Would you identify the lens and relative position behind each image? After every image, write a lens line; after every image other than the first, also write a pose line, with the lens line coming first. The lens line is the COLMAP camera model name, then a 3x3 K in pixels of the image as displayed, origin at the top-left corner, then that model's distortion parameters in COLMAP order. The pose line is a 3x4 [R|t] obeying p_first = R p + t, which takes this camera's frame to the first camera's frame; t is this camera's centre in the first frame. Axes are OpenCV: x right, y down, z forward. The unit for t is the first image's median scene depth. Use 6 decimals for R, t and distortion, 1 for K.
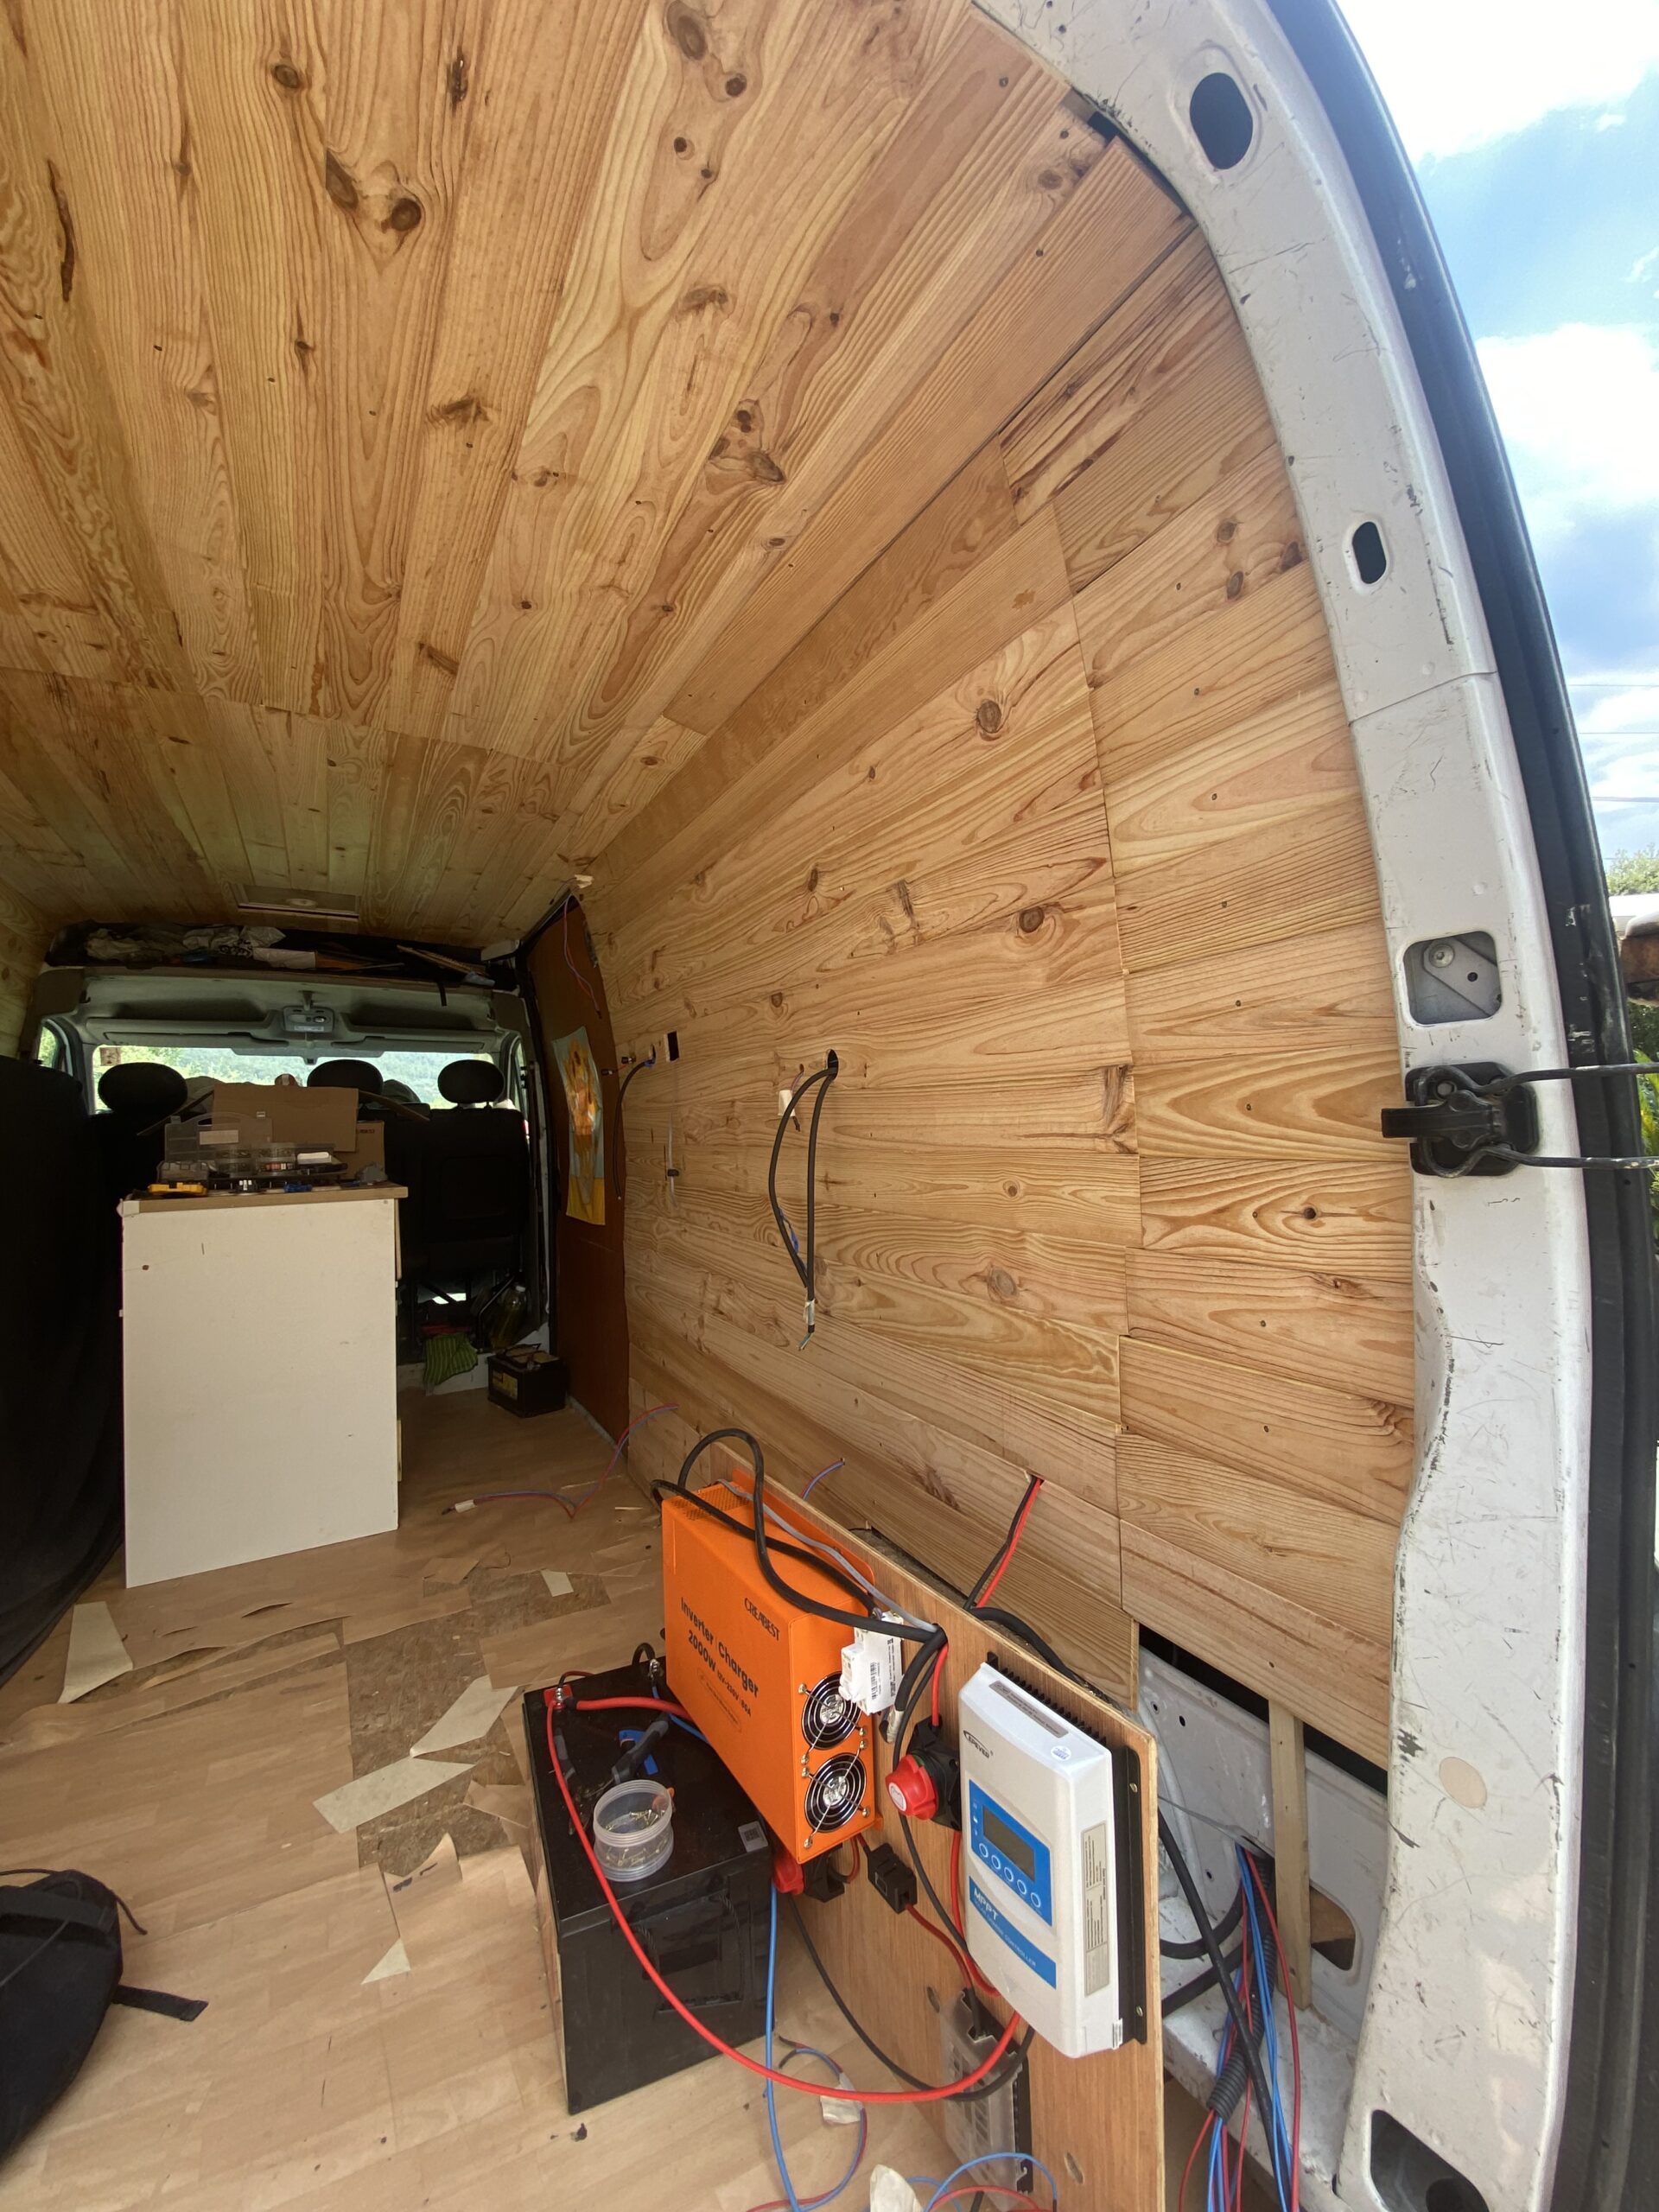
lens RADIAL K [[885.2, 0, 818.7], [0, 885.2, 1098.9], [0, 0, 1]] dist [0.029776, -0.024041]
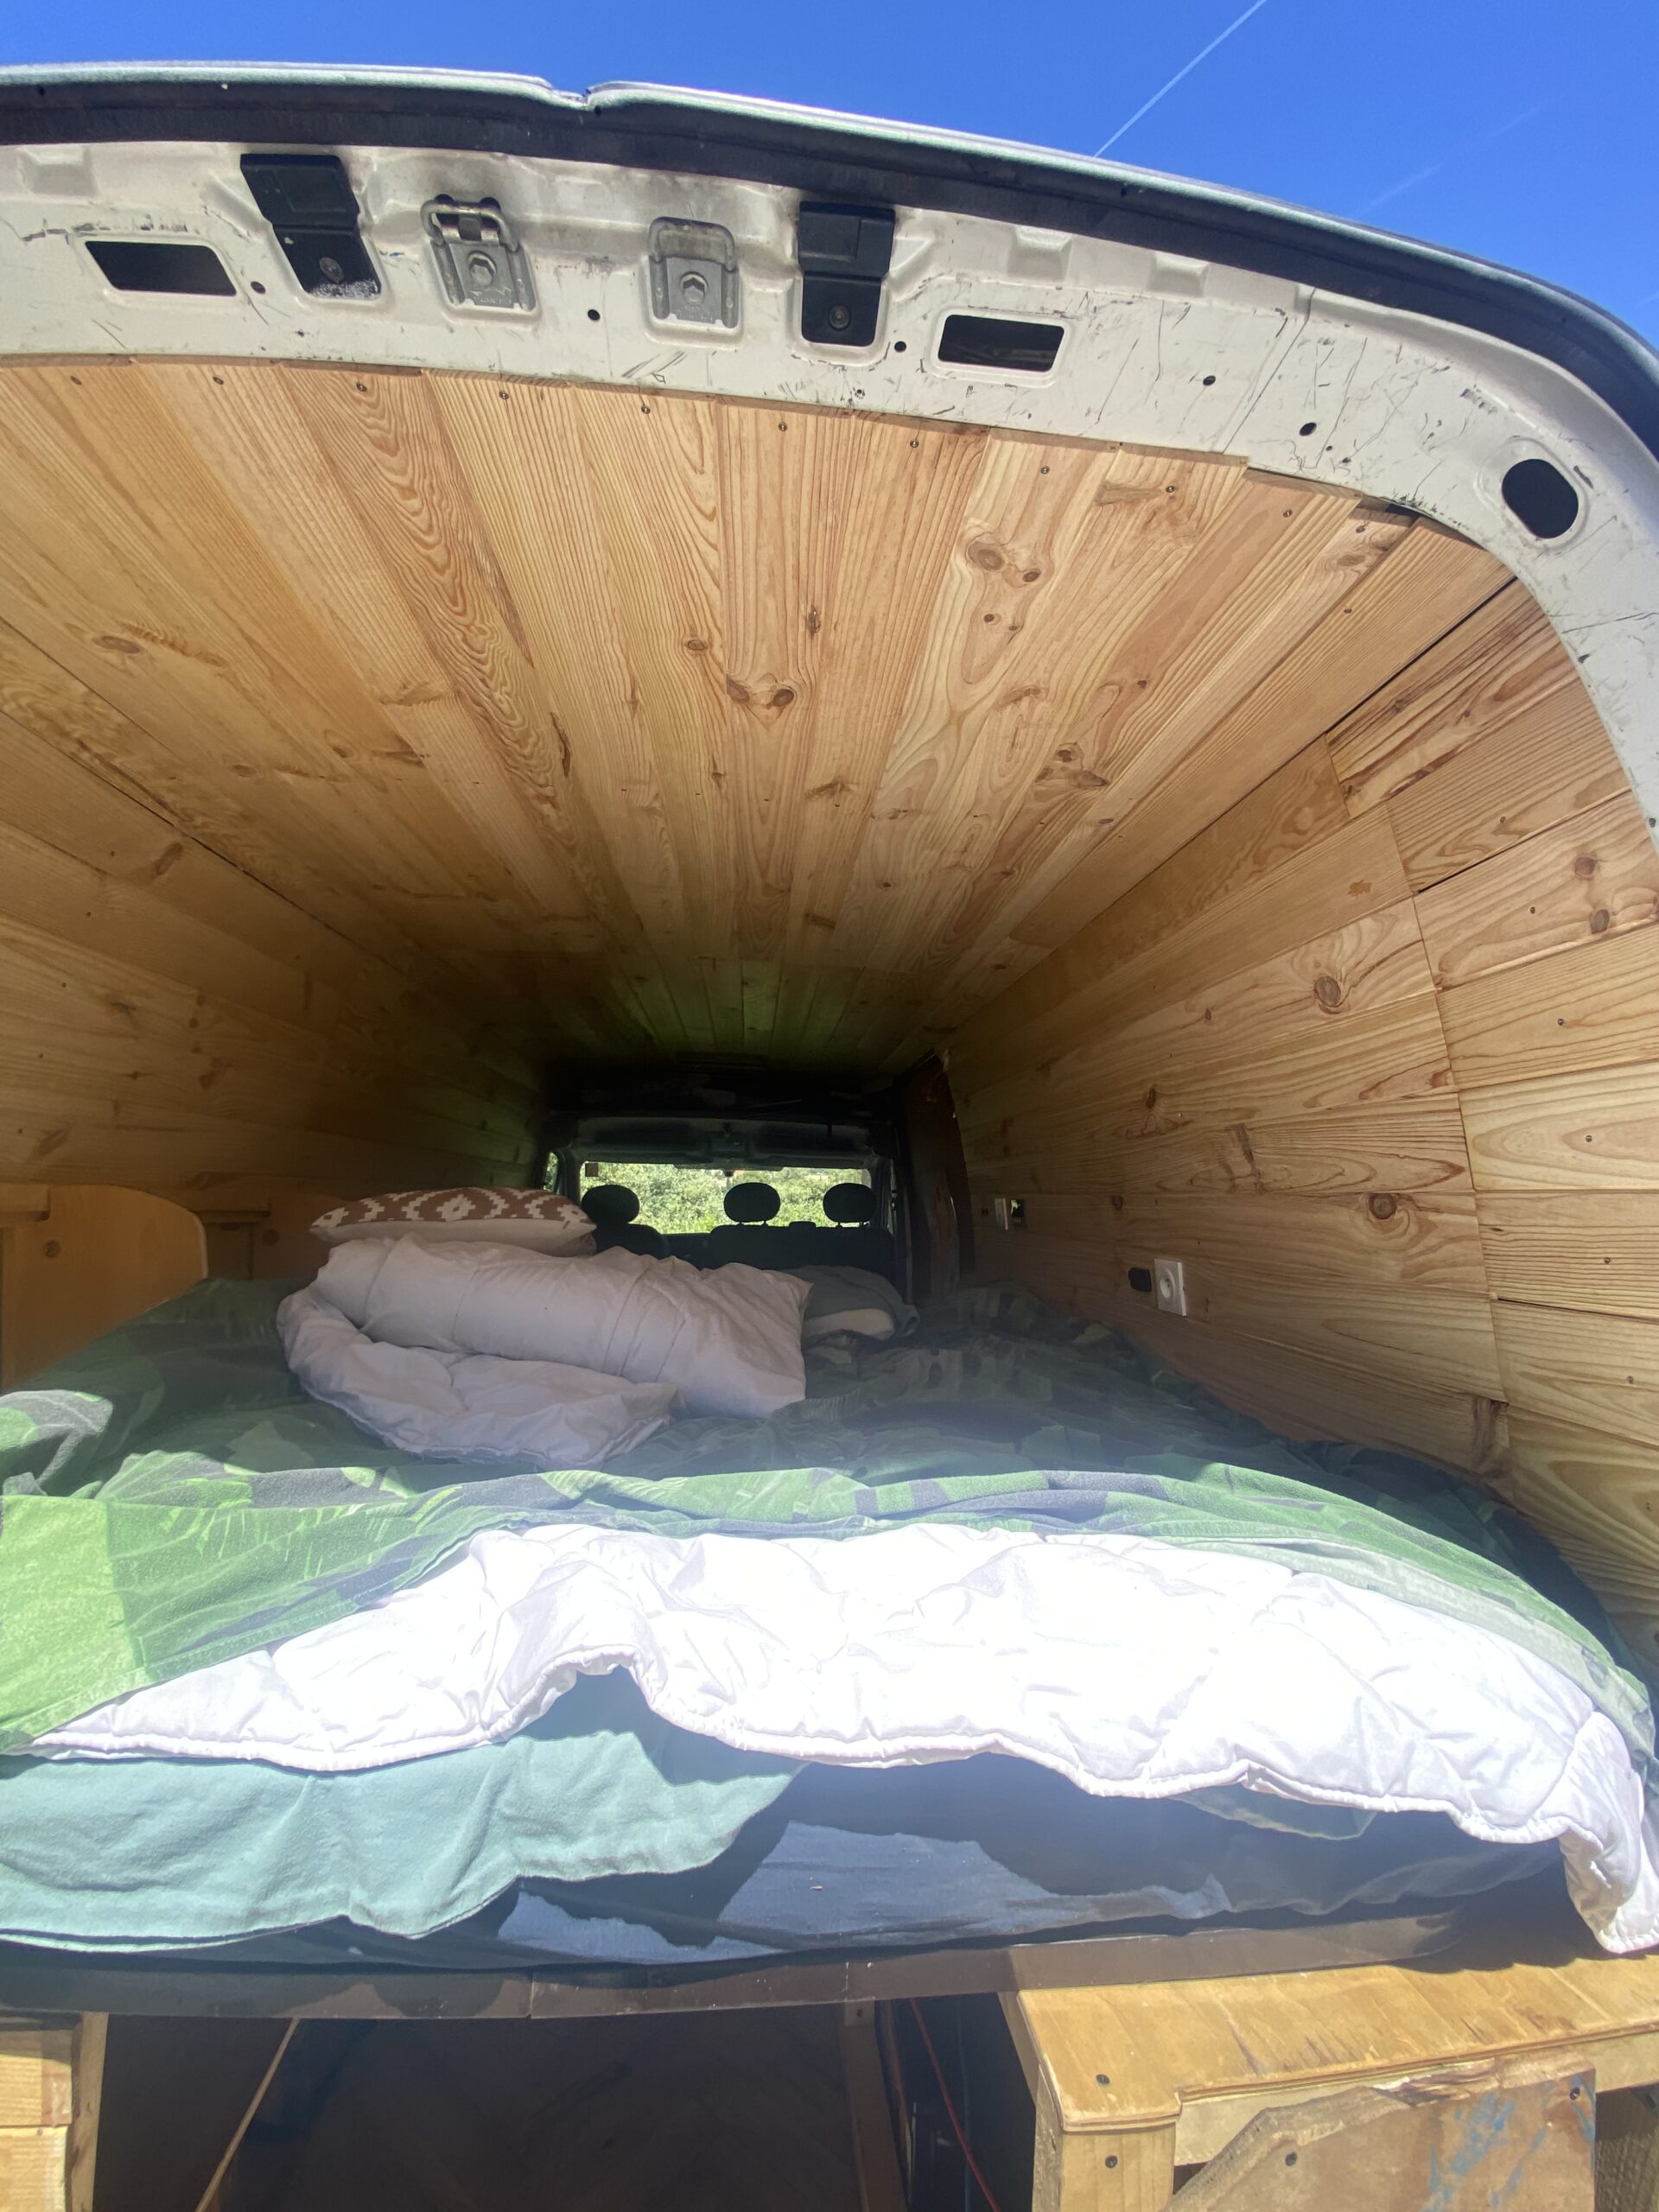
lens RADIAL K [[879.4, 0, 829.5], [0, 879.4, 1106.0], [0, 0, 1]] dist [0.024438, -0.023709]
pose [[0.916308, 0.001956, -0.400469, 0.091108], [-0.033488, 0.996860, -0.071755, -0.244973], [0.399071, 0.079161, 0.913496, -0.084869]]
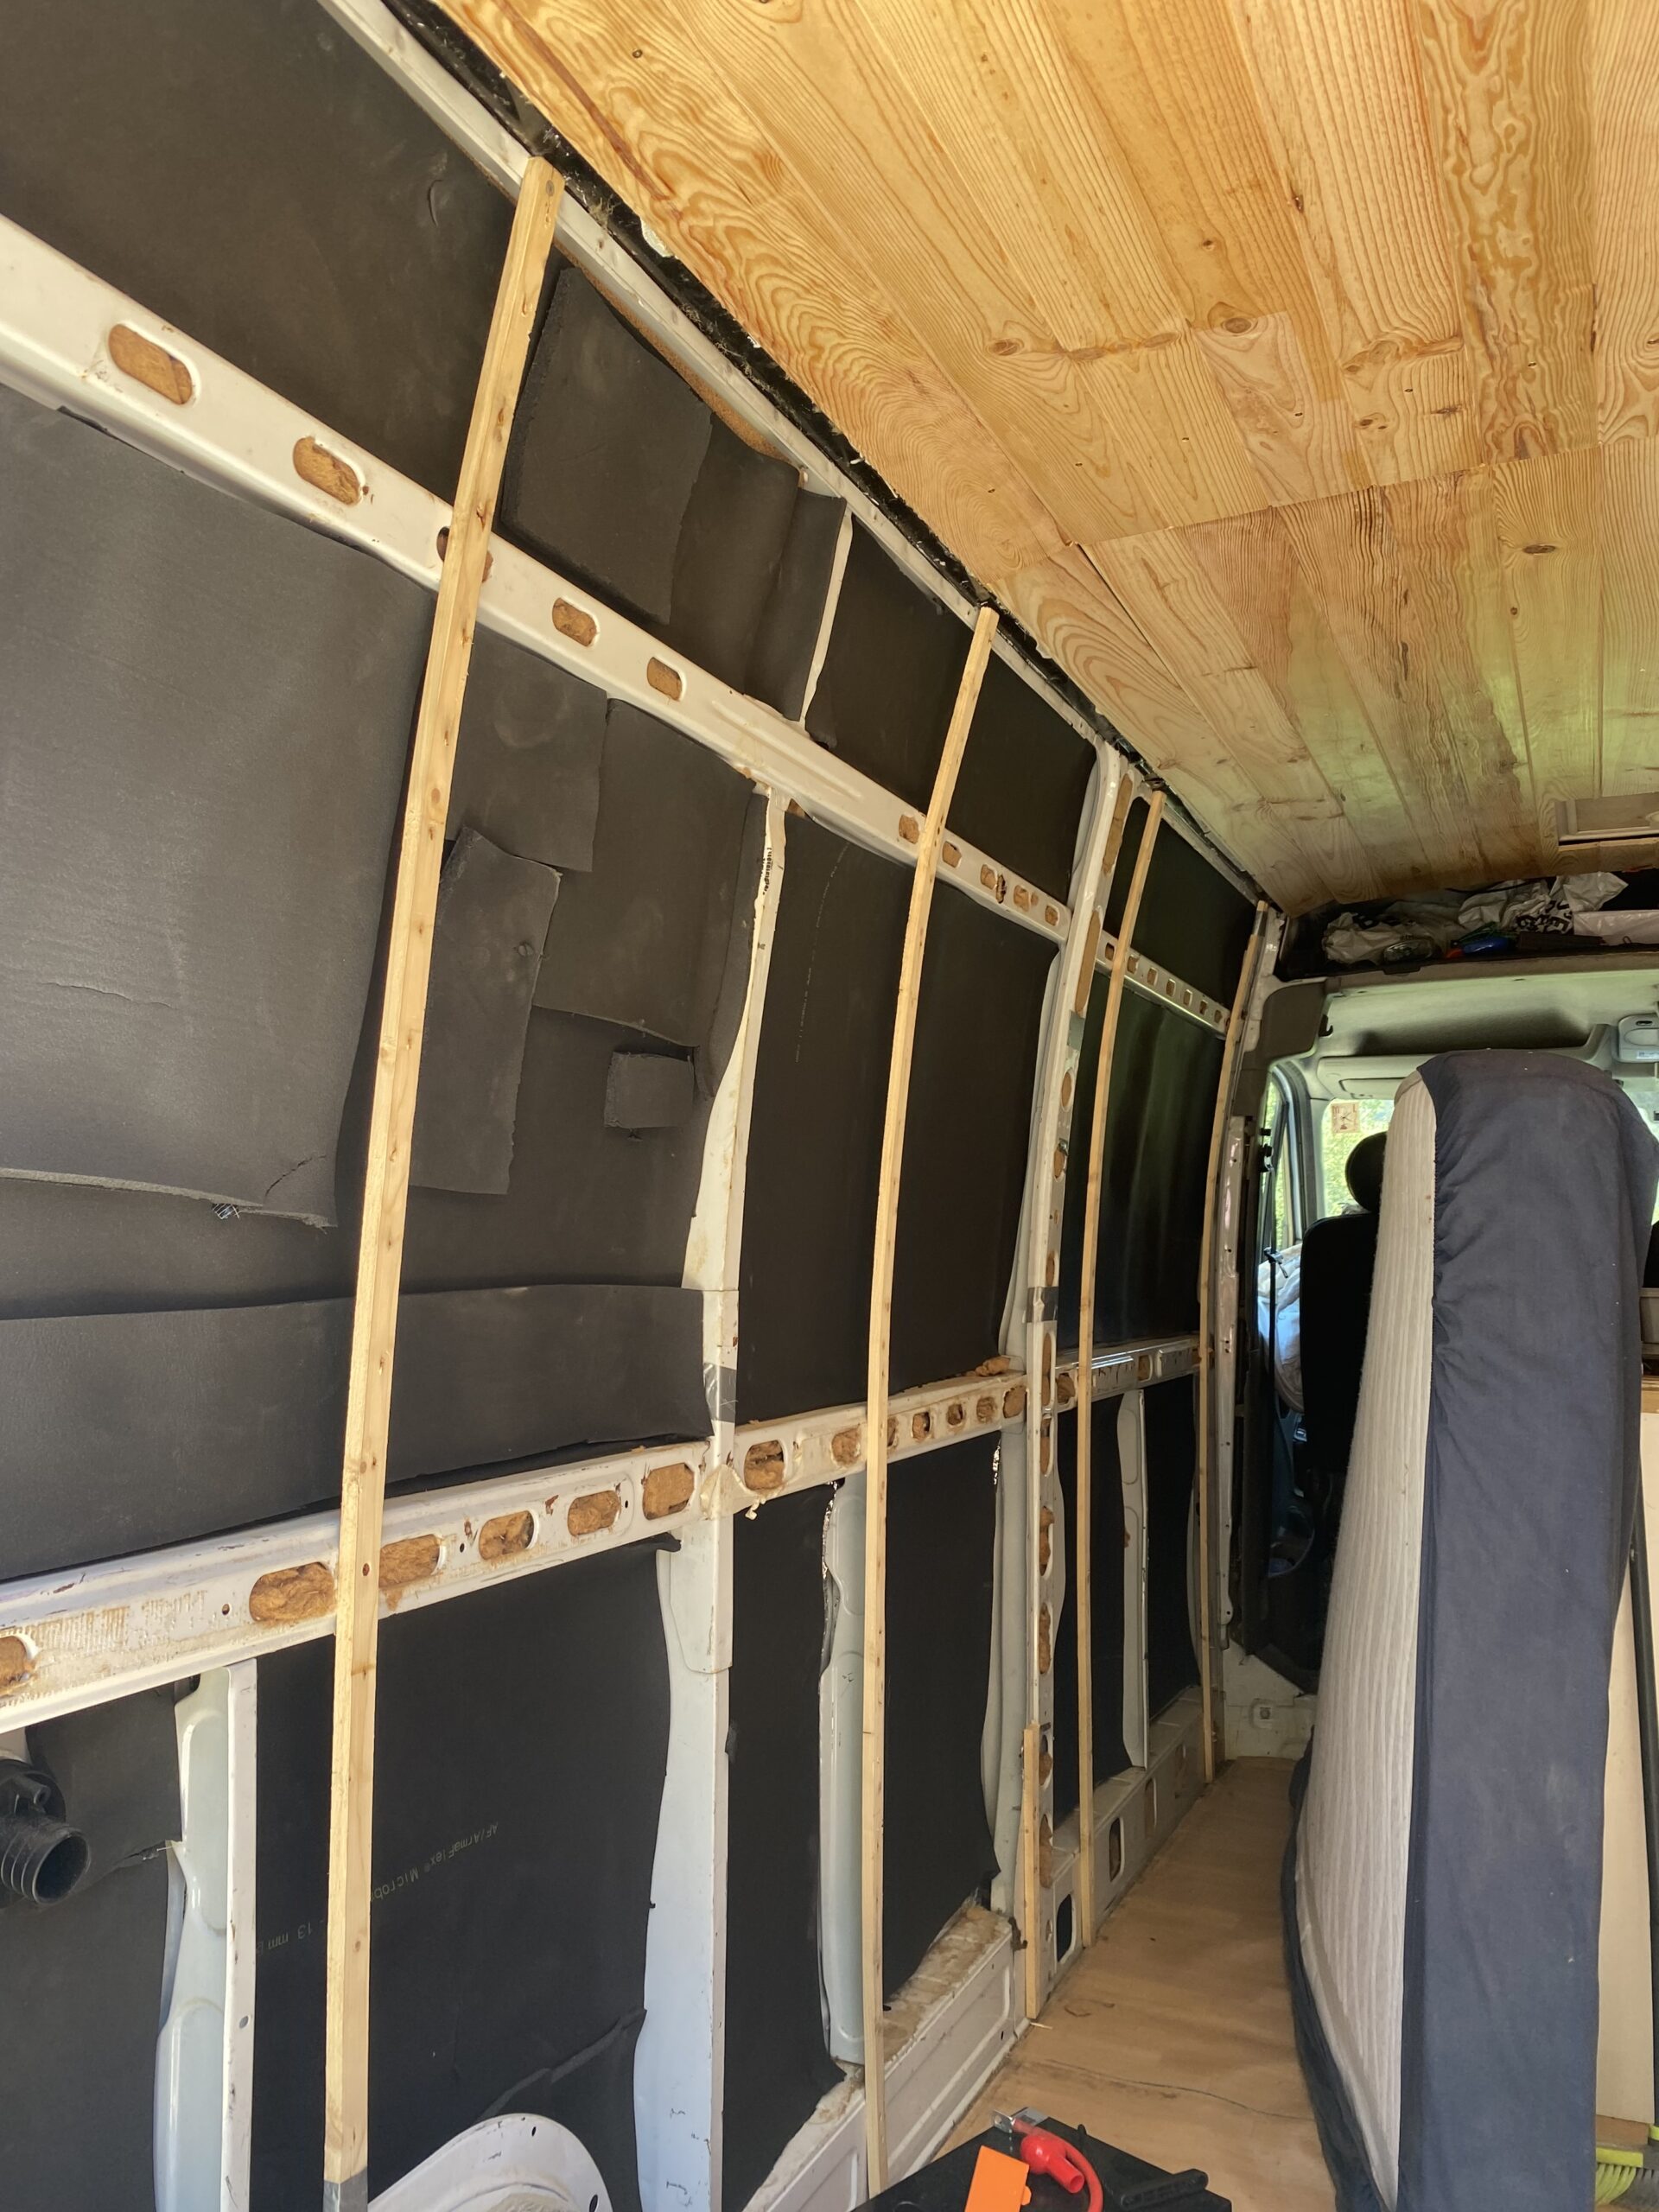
lens RADIAL K [[1677.5, 0, 835.7], [0, 1677.5, 1104.9], [0, 0, 1]] dist [0.005204, -0.007540]
pose [[0.594086, -0.030606, -0.803819, -0.297446], [-0.002365, 0.999205, -0.039794, -0.040227], [0.804398, 0.025542, 0.593541, 0.107035]]
